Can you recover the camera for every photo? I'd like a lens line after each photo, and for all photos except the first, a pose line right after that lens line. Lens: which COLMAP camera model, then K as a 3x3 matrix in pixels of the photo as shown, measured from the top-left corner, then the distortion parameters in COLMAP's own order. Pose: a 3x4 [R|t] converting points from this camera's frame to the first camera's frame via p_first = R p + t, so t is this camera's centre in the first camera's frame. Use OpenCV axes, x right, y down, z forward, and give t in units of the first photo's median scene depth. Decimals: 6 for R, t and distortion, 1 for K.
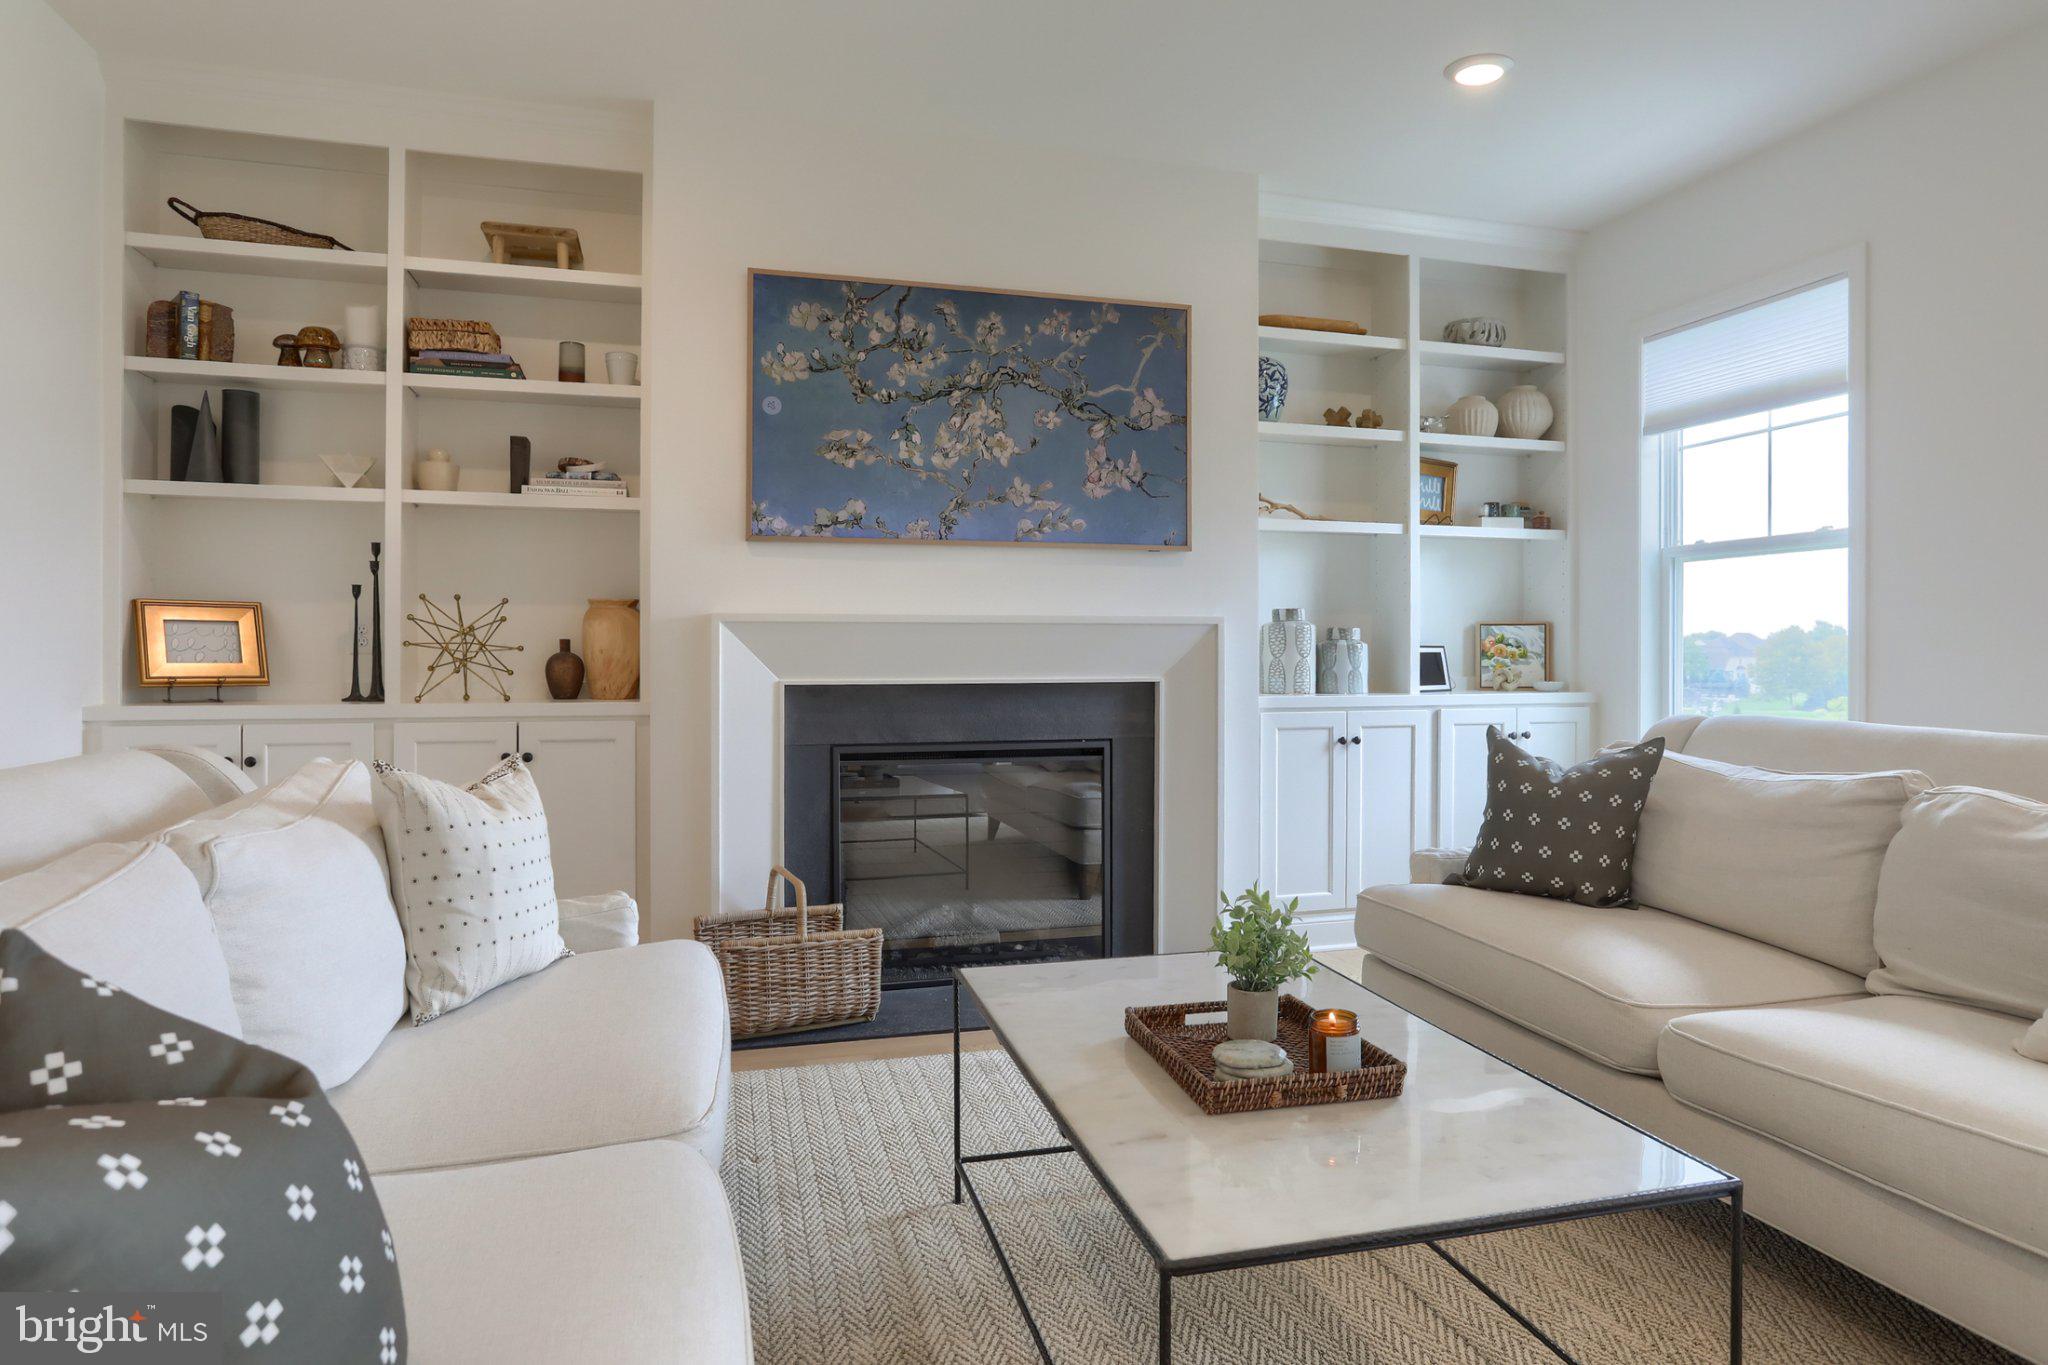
lens RADIAL K [[1212.6, 0, 1074.2], [0, 1212.6, 657.0], [0, 0, 1]] dist [-0.034839, -0.000684]
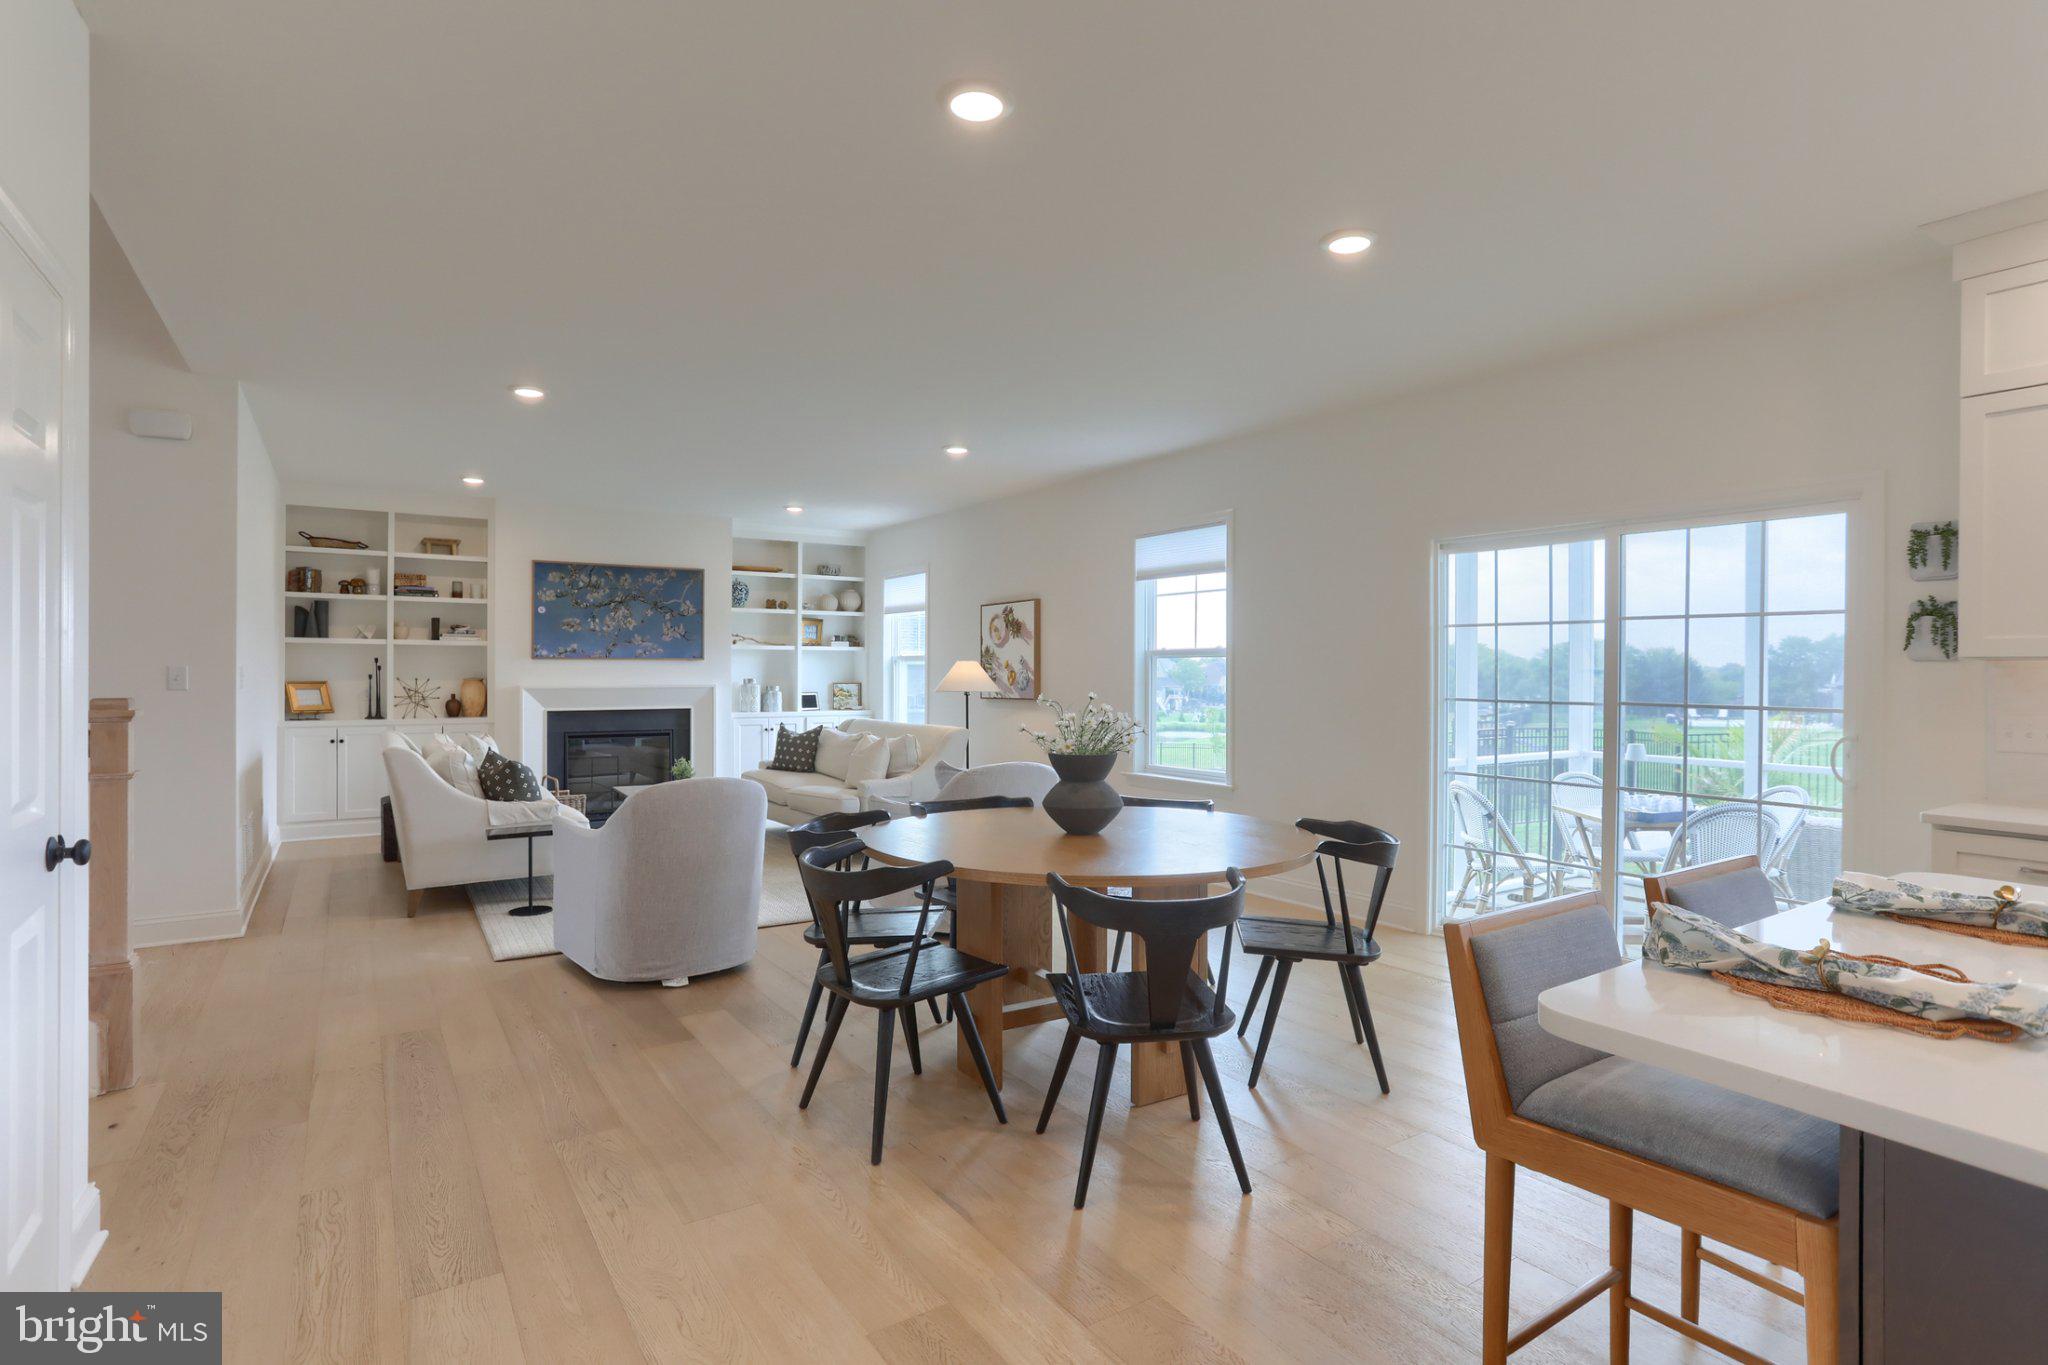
lens RADIAL K [[1063.0, 0, 1006.8], [0, 1063.0, 667.1], [0, 0, 1]] dist [-0.002017, 0.001447]
pose [[0.966980, 0.001920, 0.254844, 0.158282], [-0.000463, 0.999983, -0.005776, -0.063253], [-0.254850, 0.005467, 0.966965, -1.605050]]
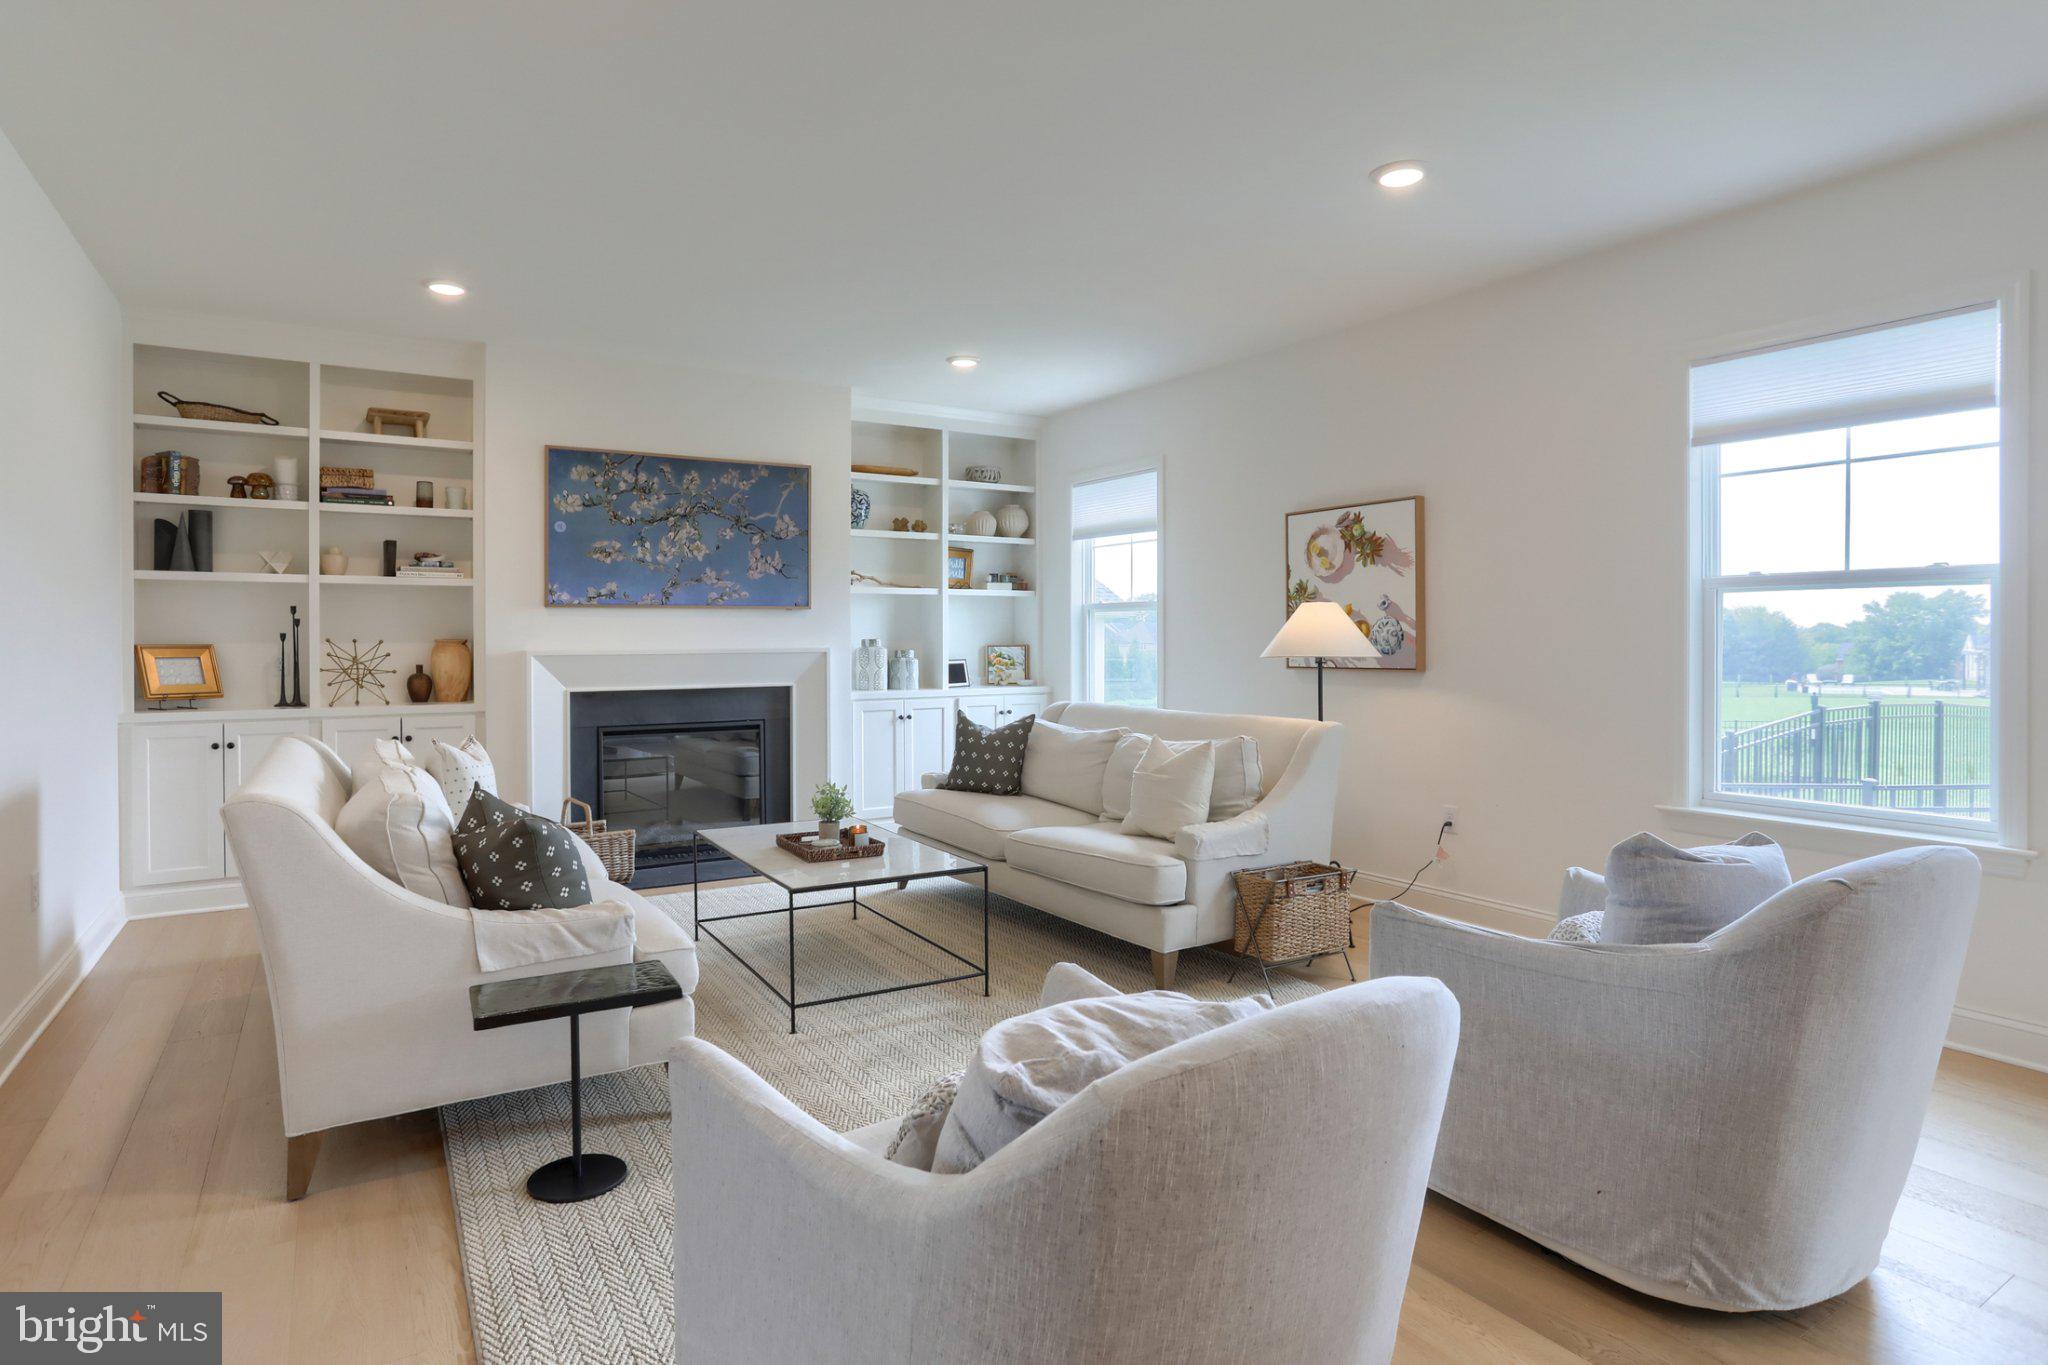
lens RADIAL K [[1095.4, 0, 993.6], [0, 1095.4, 638.1], [0, 0, 1]] dist [-0.027716, 0.007733]
pose [[0.969942, -0.004040, 0.243301, -0.033501], [0.004325, 0.999990, -0.000637, -0.048417], [-0.243296, 0.001670, 0.969951, -0.621237]]
